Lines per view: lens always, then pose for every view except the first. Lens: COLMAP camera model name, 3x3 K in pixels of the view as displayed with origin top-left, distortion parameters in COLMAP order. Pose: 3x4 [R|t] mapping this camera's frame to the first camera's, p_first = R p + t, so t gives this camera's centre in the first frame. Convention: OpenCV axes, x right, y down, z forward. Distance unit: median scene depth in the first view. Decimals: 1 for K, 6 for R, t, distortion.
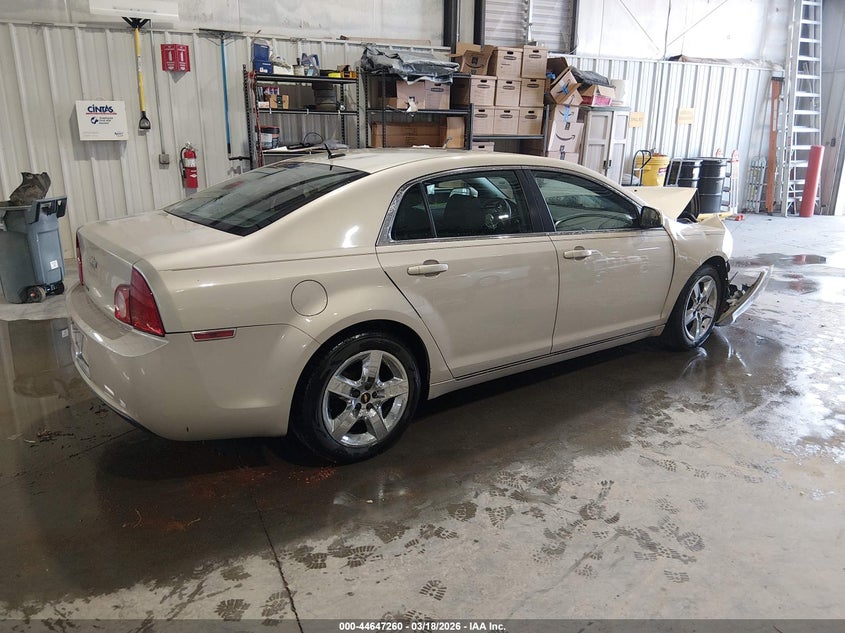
lens RADIAL K [[658.0, 0, 422.5], [0, 658.0, 316.5], [0, 0, 1]] dist [0.061736, -0.115390]
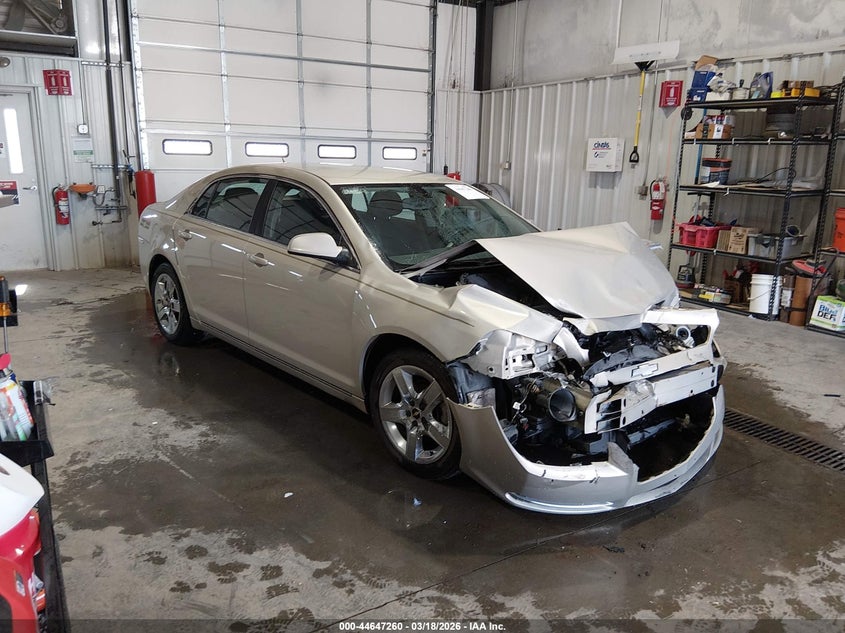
lens RADIAL K [[658.0, 0, 422.5], [0, 658.0, 316.5], [0, 0, 1]] dist [0.061736, -0.115390]
pose [[0.083090, 0.224853, -0.970844, 0.694457], [-0.300372, 0.934556, 0.190741, -0.154228], [0.950196, 0.275765, 0.145192, 0.602186]]
